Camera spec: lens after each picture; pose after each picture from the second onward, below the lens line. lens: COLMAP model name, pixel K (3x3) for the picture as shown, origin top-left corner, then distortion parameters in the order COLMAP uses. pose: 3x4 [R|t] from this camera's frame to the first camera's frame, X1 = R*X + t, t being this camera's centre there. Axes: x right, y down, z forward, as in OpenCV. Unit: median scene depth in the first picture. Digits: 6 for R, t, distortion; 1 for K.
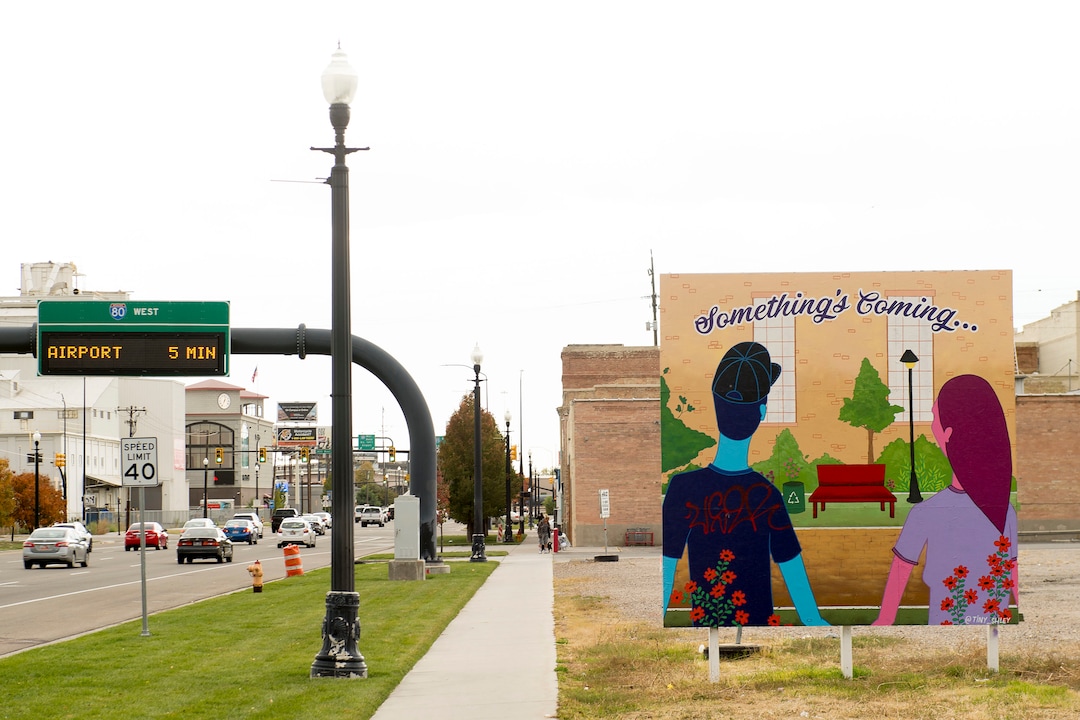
lens RADIAL K [[2636.7, 0, 540.0], [0, 2636.7, 360.0], [0, 0, 1]] dist [0.127127, -0.452894]
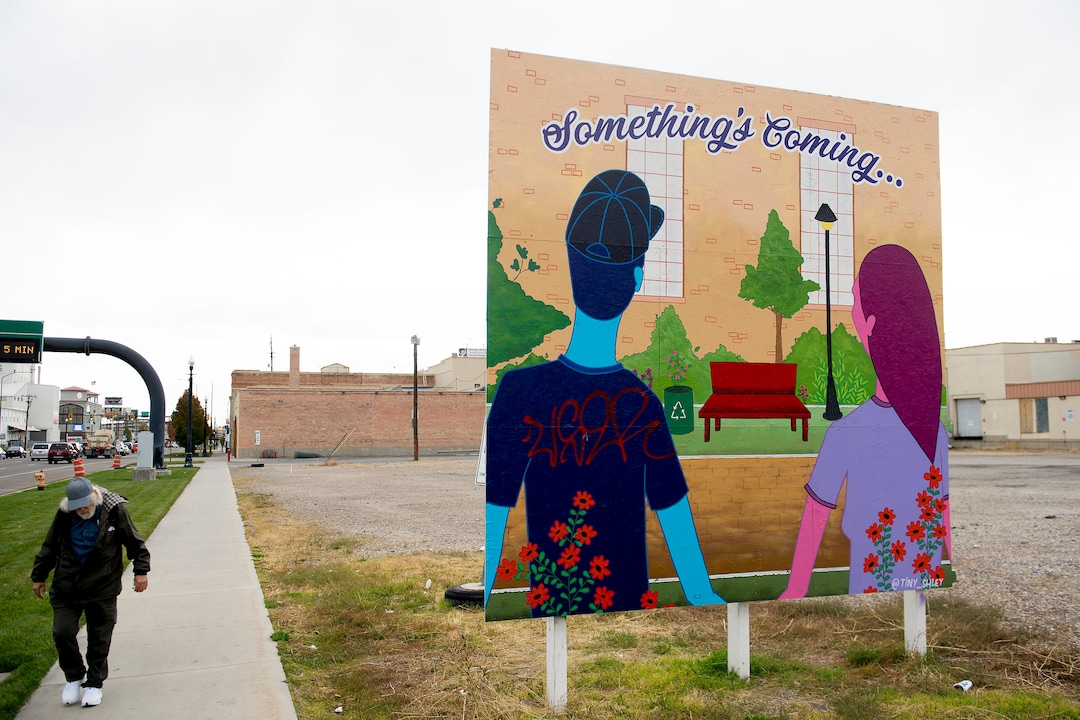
lens RADIAL K [[932.6, 0, 540.0], [0, 932.6, 360.0], [0, 0, 1]] dist [-0.007078, -0.010730]
pose [[0.945088, 0.031050, 0.325339, -0.012881], [-0.020783, 0.999172, -0.034986, 0.048365], [-0.326156, 0.026303, 0.944950, 0.790306]]
